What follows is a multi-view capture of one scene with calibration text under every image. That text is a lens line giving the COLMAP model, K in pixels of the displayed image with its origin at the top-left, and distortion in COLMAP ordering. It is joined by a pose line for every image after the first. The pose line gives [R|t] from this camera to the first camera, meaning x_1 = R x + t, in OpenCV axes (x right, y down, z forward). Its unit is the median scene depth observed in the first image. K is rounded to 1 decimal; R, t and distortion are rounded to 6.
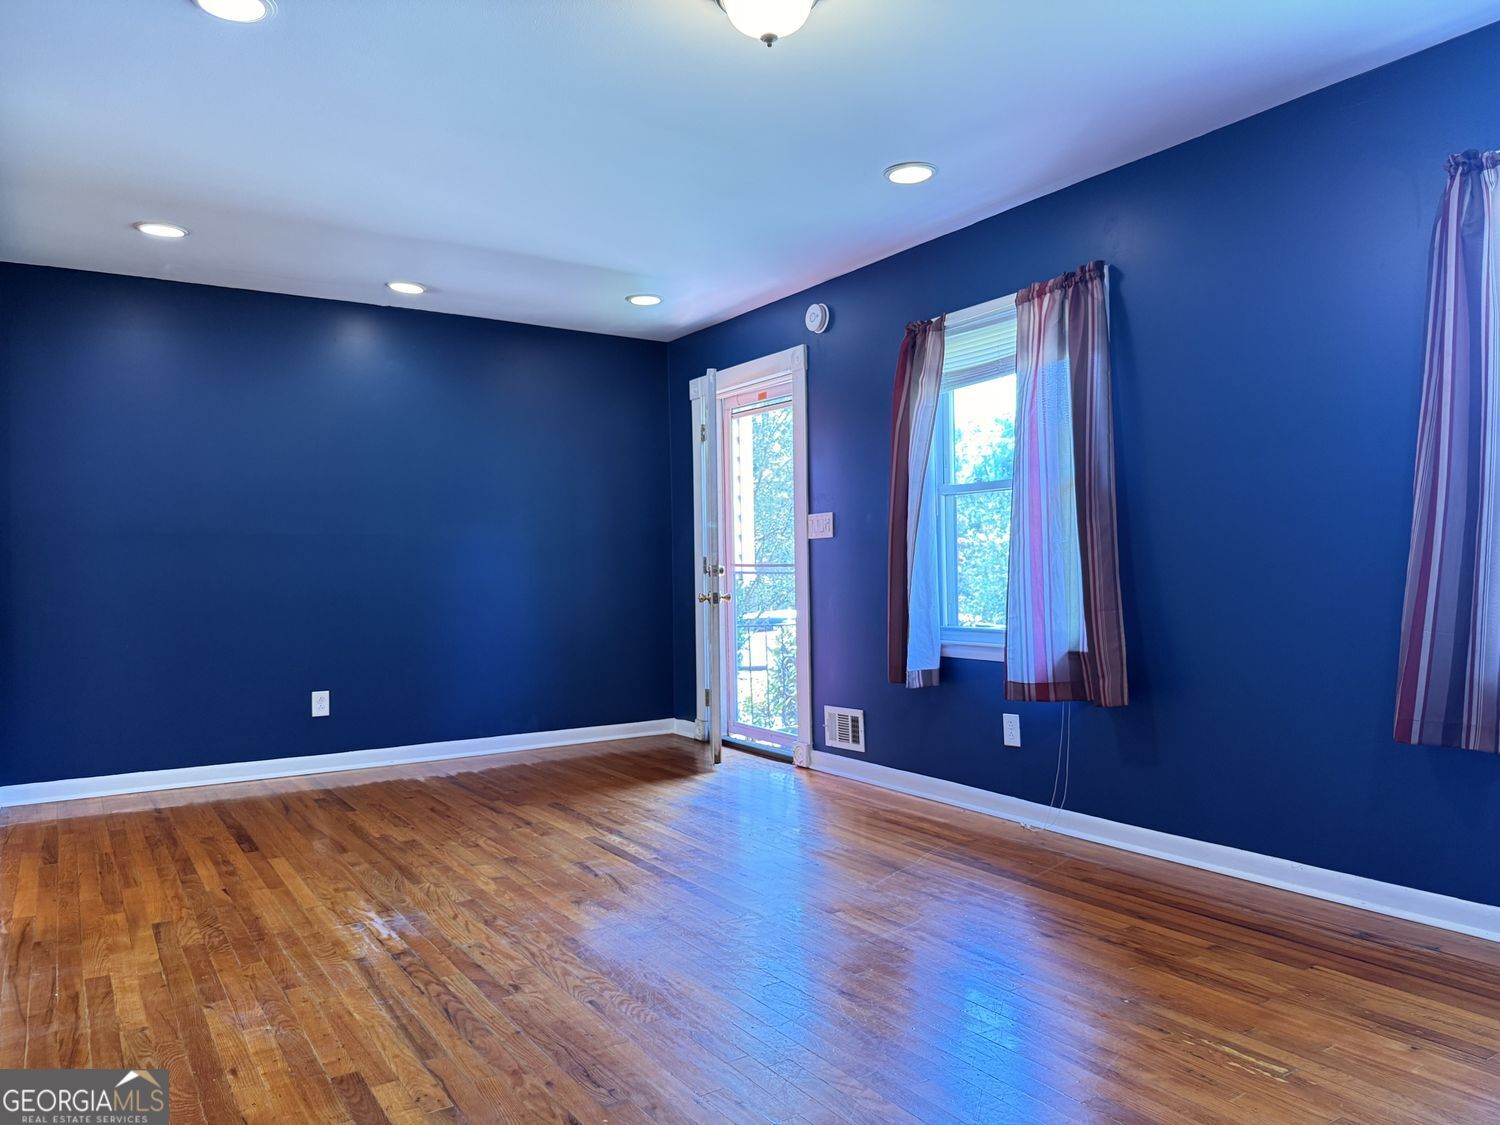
lens RADIAL K [[1056.5, 0, 750.0], [0, 1056.5, 562.5], [0, 0, 1]] dist [0.086492, -0.145354]
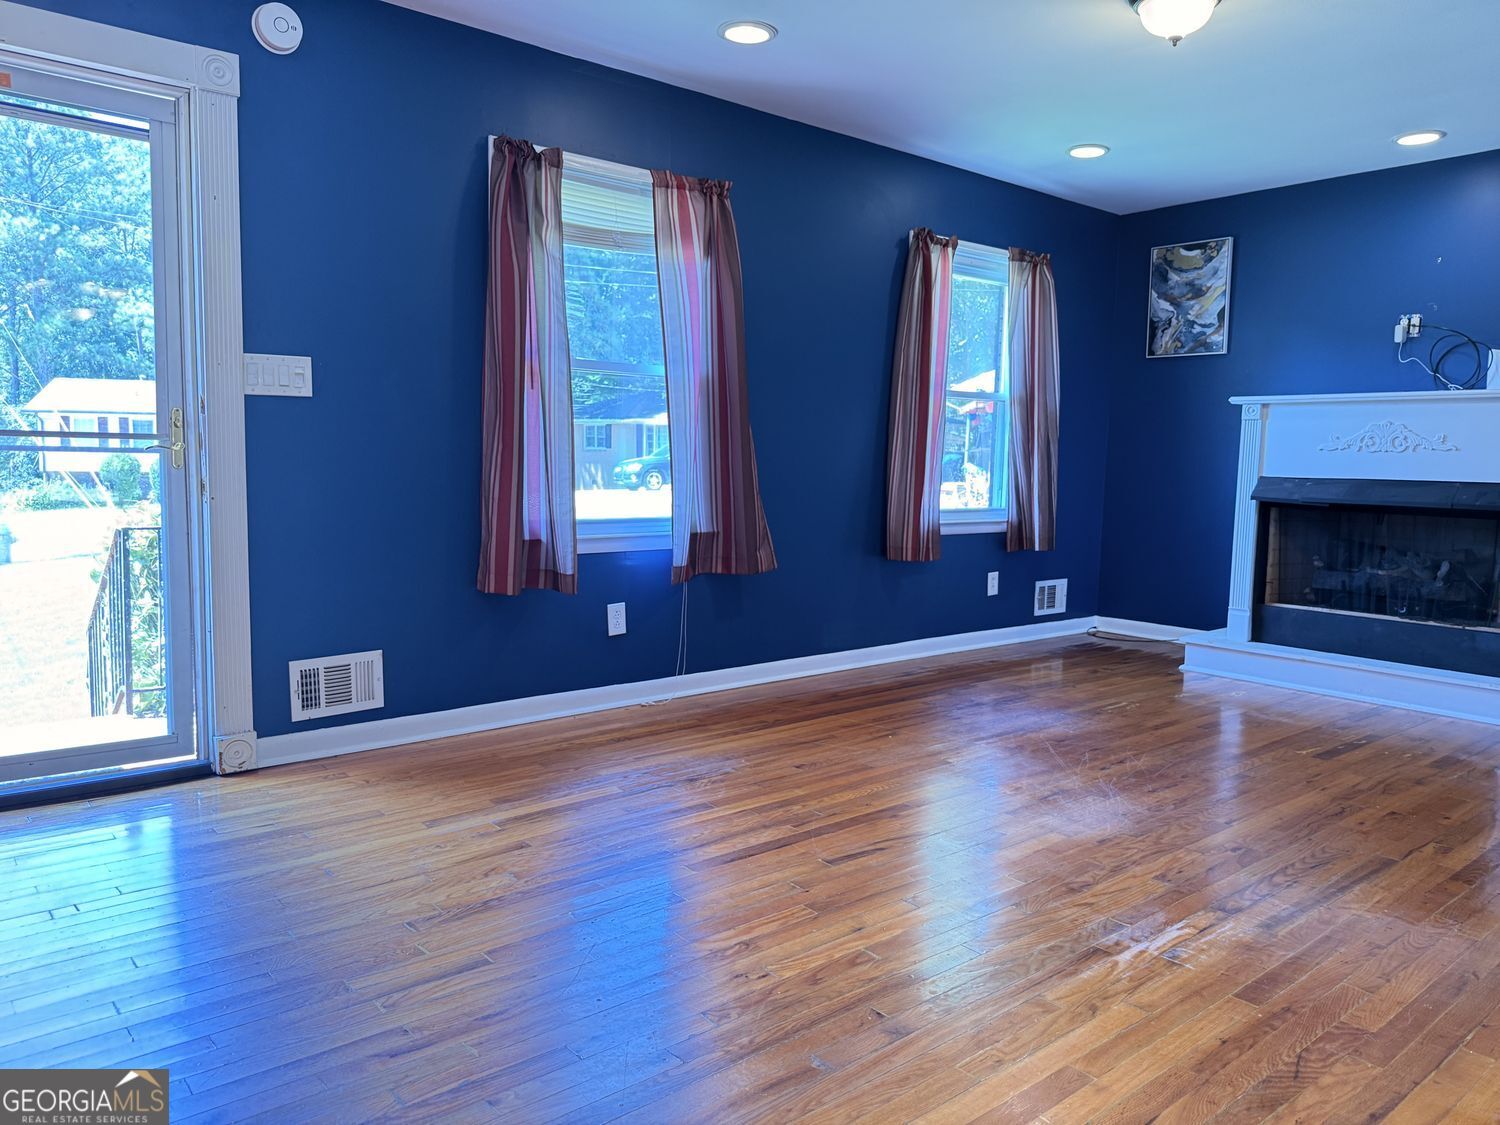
lens RADIAL K [[1056.5, 0, 750.0], [0, 1056.5, 562.5], [0, 0, 1]] dist [0.086492, -0.145354]
pose [[-0.114338, -0.088305, 0.989510, -0.753523], [-0.020902, 0.996035, 0.086472, 0.017909], [-0.993222, -0.010795, -0.115730, 1.012836]]
